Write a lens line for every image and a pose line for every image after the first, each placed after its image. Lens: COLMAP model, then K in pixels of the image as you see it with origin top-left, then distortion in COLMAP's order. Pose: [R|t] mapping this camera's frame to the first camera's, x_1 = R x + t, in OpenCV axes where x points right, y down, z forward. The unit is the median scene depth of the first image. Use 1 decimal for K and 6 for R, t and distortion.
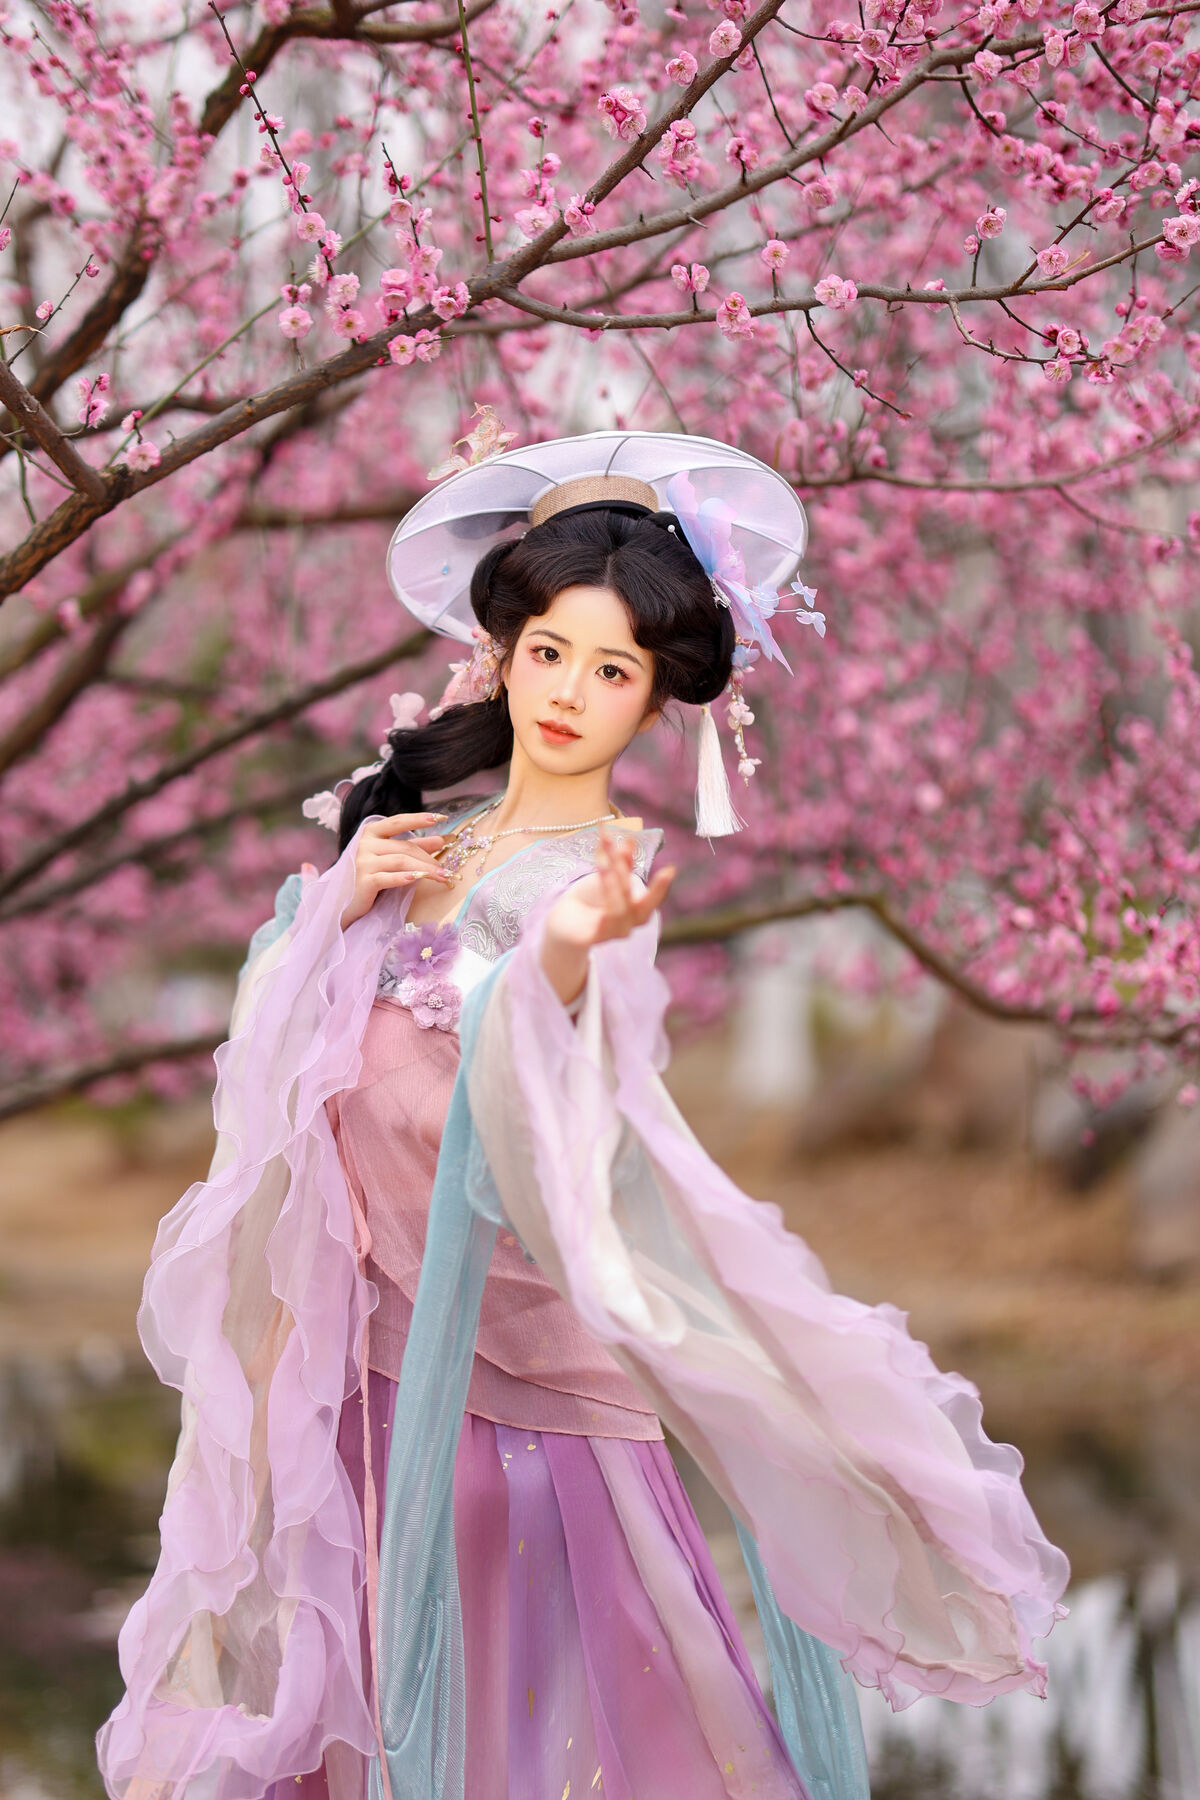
lens RADIAL K [[4256.8, 0, 629.7], [0, 4256.8, 882.3], [0, 0, 1]] dist [0.079487, 0.000000]
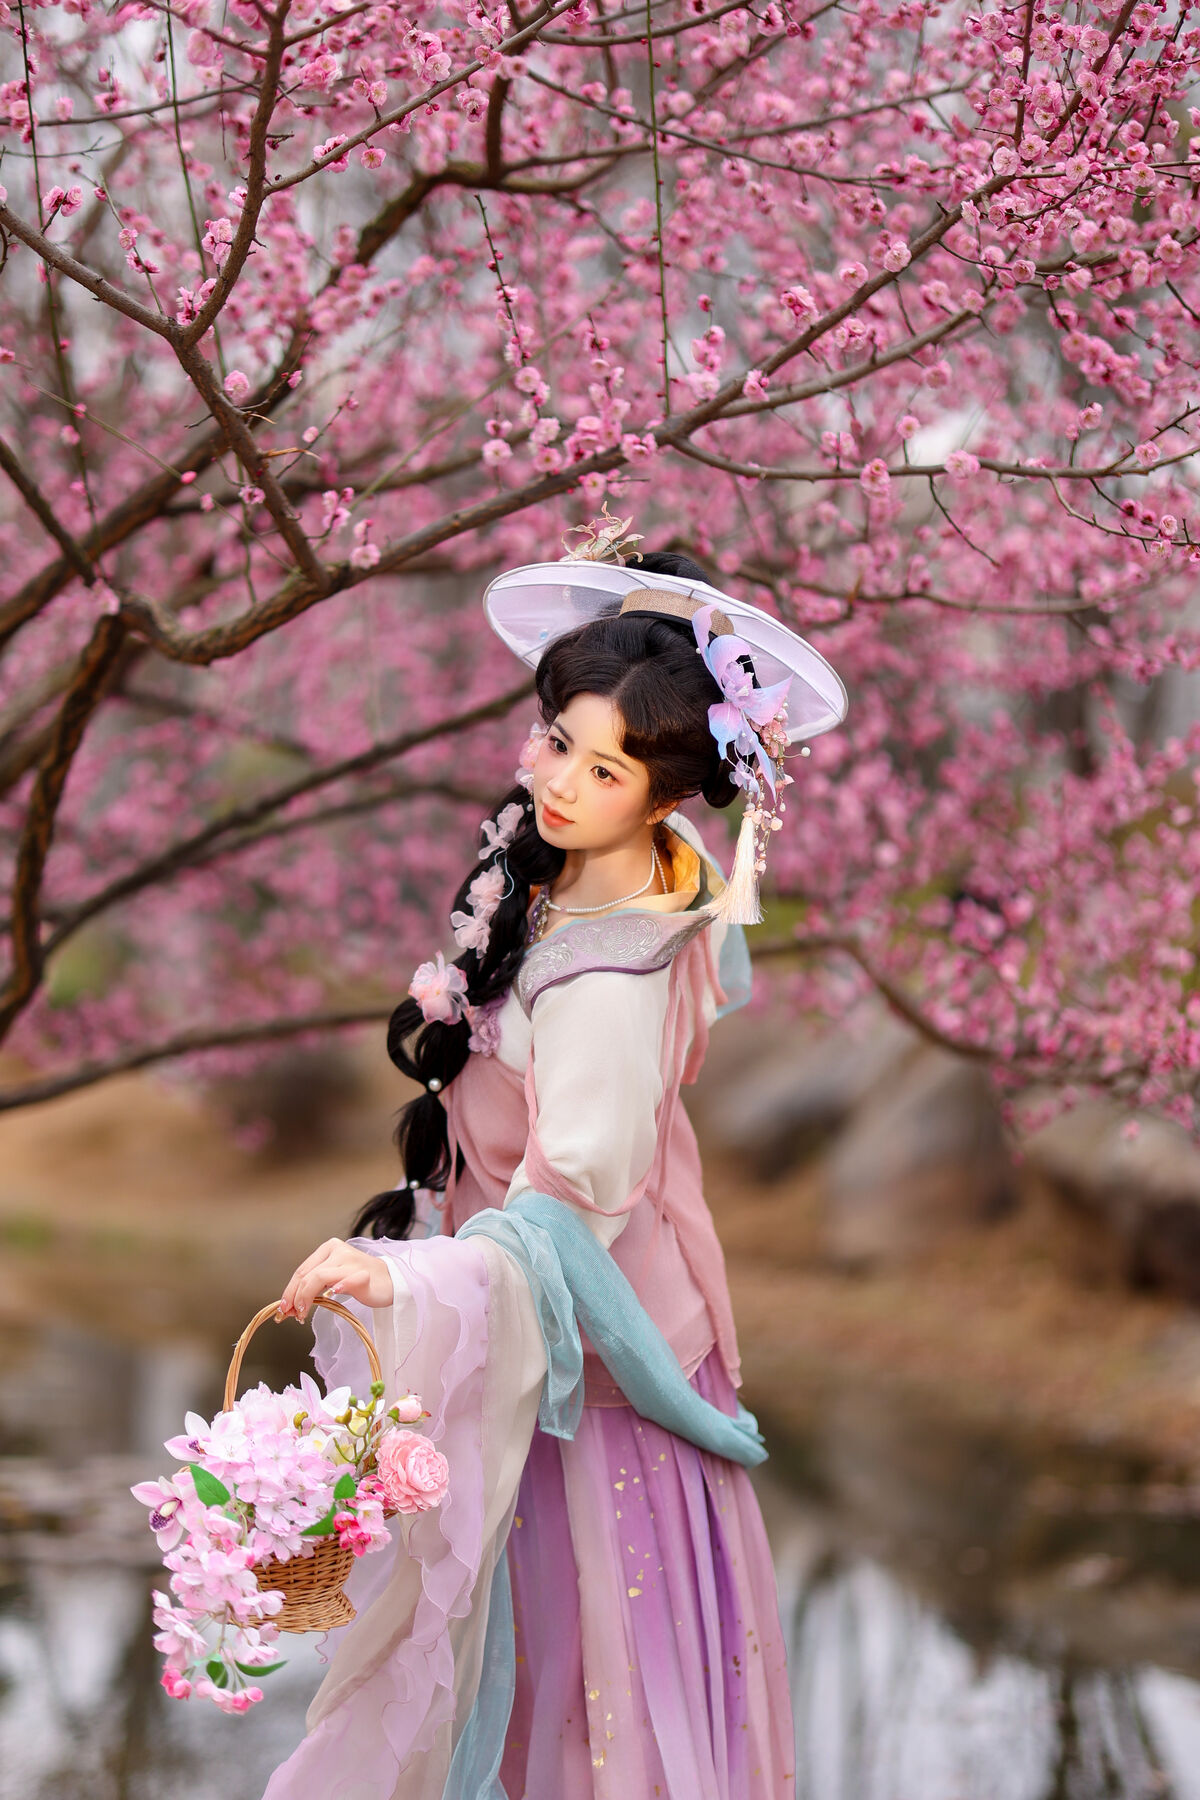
lens RADIAL K [[4256.8, 0, 517.7], [0, 4256.8, 964.0], [0, 0, 1]] dist [0.079487, 0.000000]
pose [[0.996173, 0.059731, 0.063811, -0.141142], [-0.061427, 0.997800, 0.024953, -0.017801], [-0.062180, -0.028778, 0.997650, -0.204051]]
